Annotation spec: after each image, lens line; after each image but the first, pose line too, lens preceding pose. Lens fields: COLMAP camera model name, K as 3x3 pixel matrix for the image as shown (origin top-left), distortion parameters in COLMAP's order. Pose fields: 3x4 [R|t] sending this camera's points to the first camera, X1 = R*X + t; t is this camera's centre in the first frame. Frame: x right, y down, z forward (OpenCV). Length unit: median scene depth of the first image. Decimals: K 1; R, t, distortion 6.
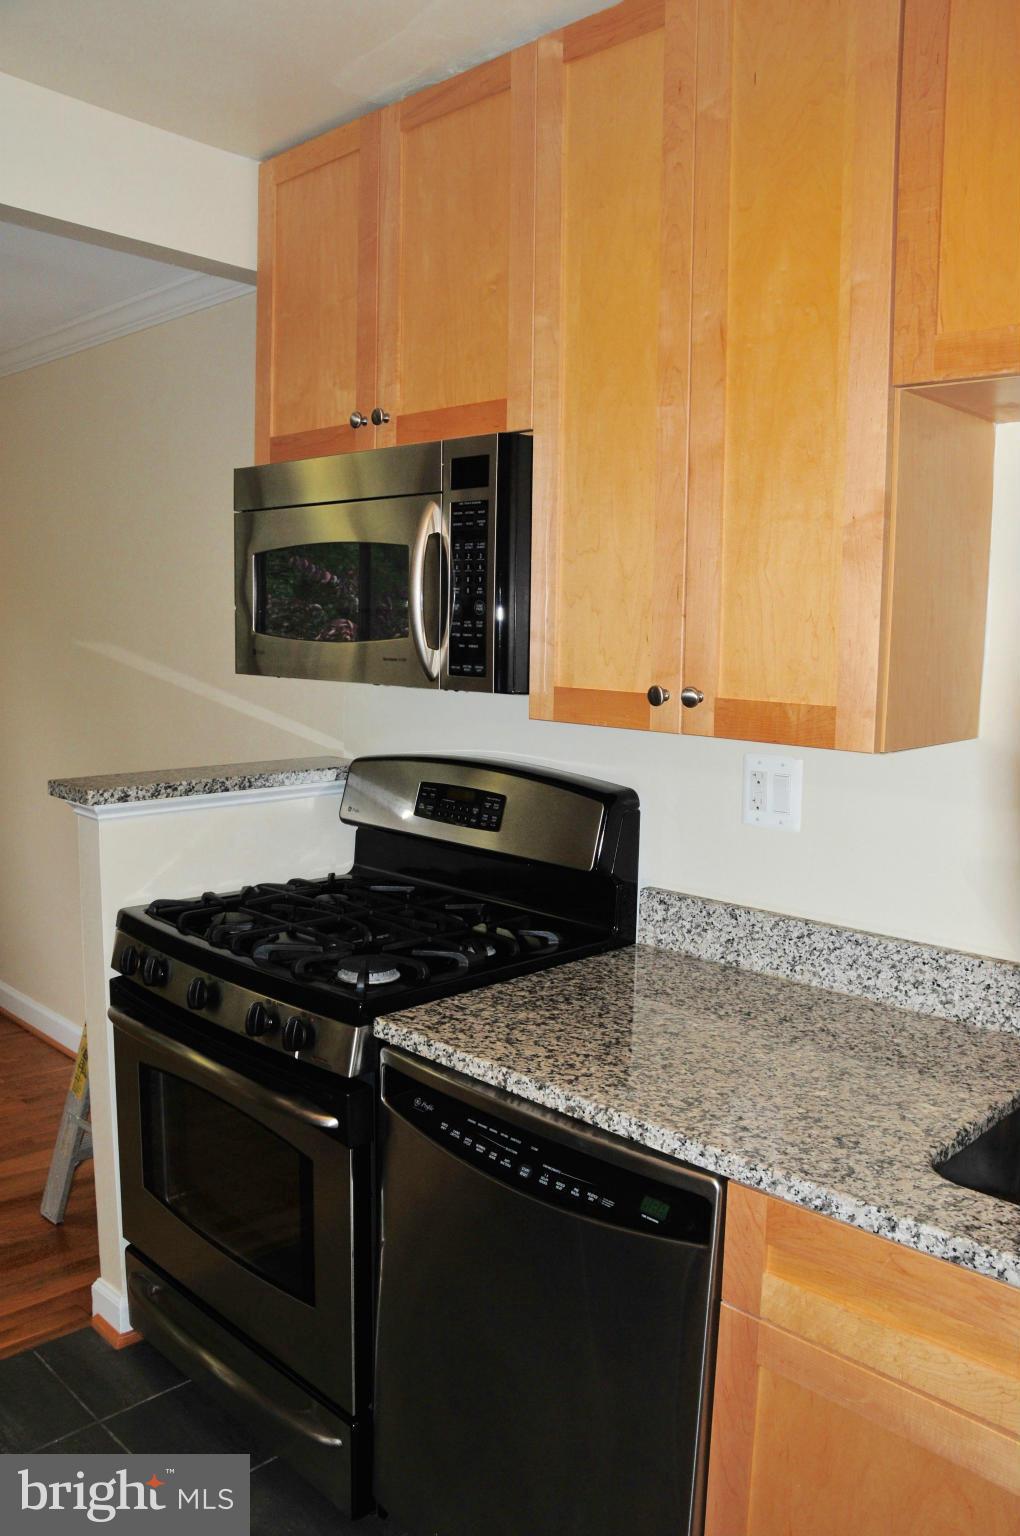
lens RADIAL K [[1192.9, 0, 510.0], [0, 1192.9, 768.0], [0, 0, 1]] dist [-0.158057, 0.114416]
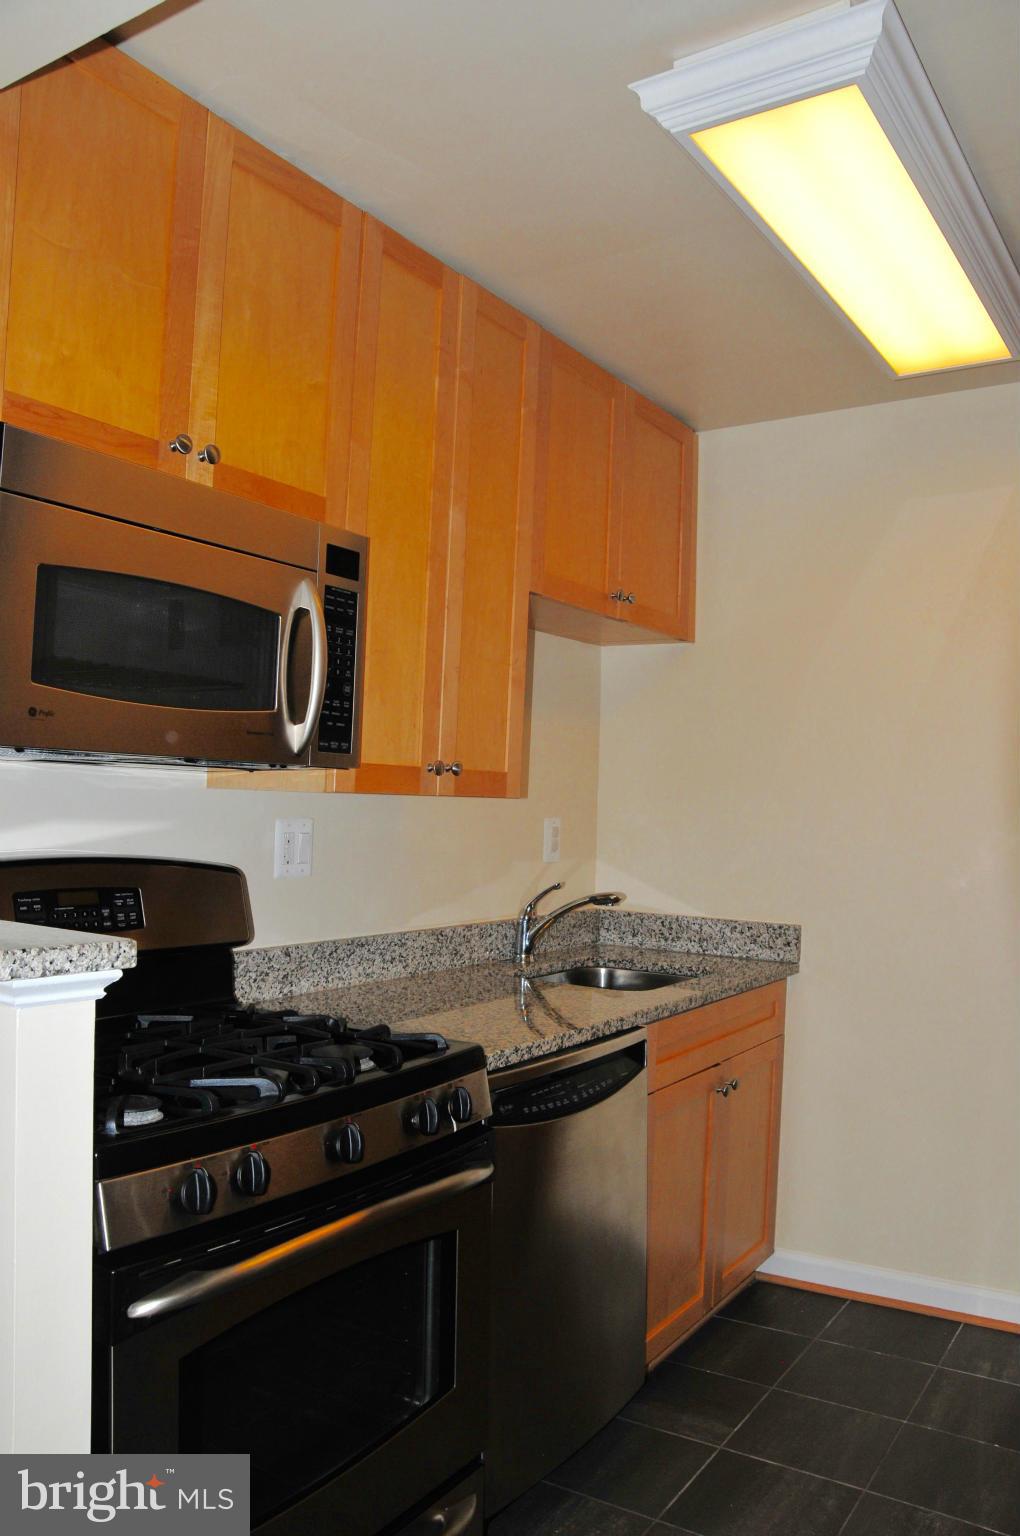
lens RADIAL K [[1192.9, 0, 510.0], [0, 1192.9, 768.0], [0, 0, 1]] dist [-0.158057, 0.114416]
pose [[-0.200479, 0.002810, 0.979694, -1.100882], [0.086185, 0.996169, 0.014780, -0.065990], [-0.975900, 0.087398, -0.199953, 1.065475]]
